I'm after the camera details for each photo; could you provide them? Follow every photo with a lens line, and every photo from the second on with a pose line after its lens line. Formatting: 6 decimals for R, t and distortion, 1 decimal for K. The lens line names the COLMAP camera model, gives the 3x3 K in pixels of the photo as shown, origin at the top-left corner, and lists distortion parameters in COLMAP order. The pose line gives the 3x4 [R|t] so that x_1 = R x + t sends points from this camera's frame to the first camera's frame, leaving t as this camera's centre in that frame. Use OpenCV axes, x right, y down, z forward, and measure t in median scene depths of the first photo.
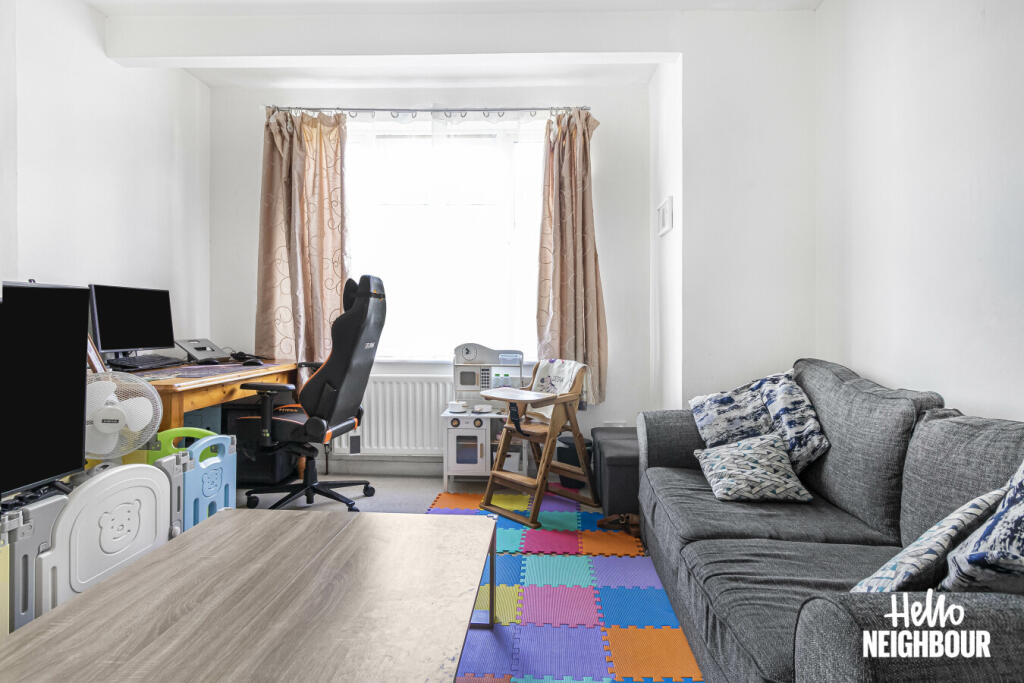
lens RADIAL K [[563.5, 0, 539.0], [0, 563.5, 330.5], [0, 0, 1]] dist [0.007800, 0.000264]
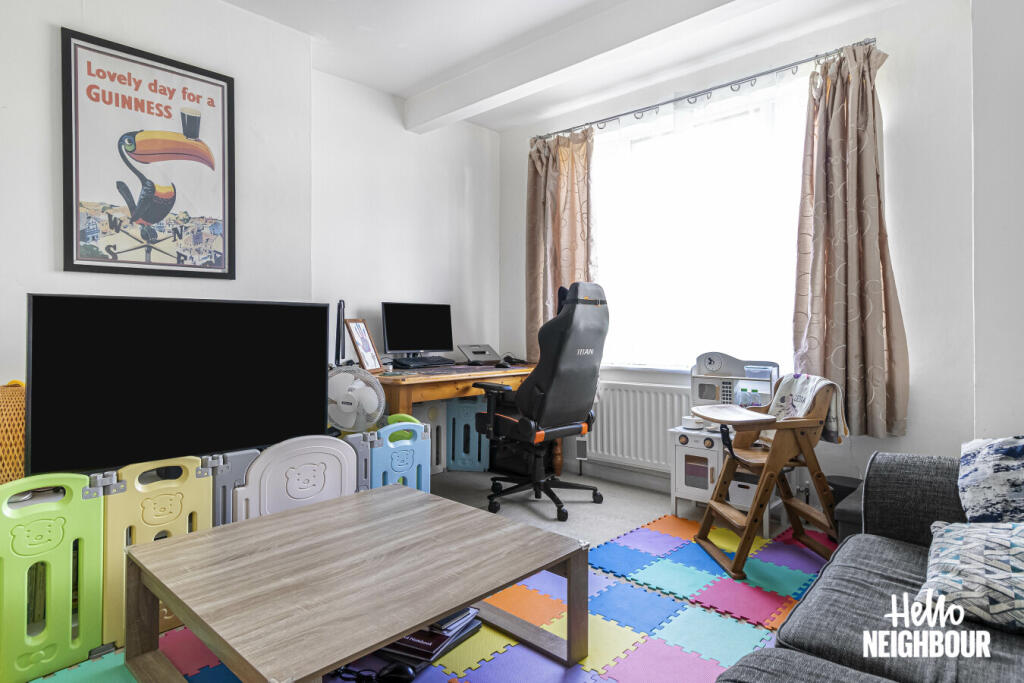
lens RADIAL K [[563.5, 0, 514.9], [0, 563.5, 333.6], [0, 0, 1]] dist [0.007800, 0.000264]
pose [[0.761934, -0.004388, -0.647640, 0.242948], [-0.003857, 0.999929, -0.011313, 0.005709], [0.647644, 0.011117, 0.761862, 0.144758]]
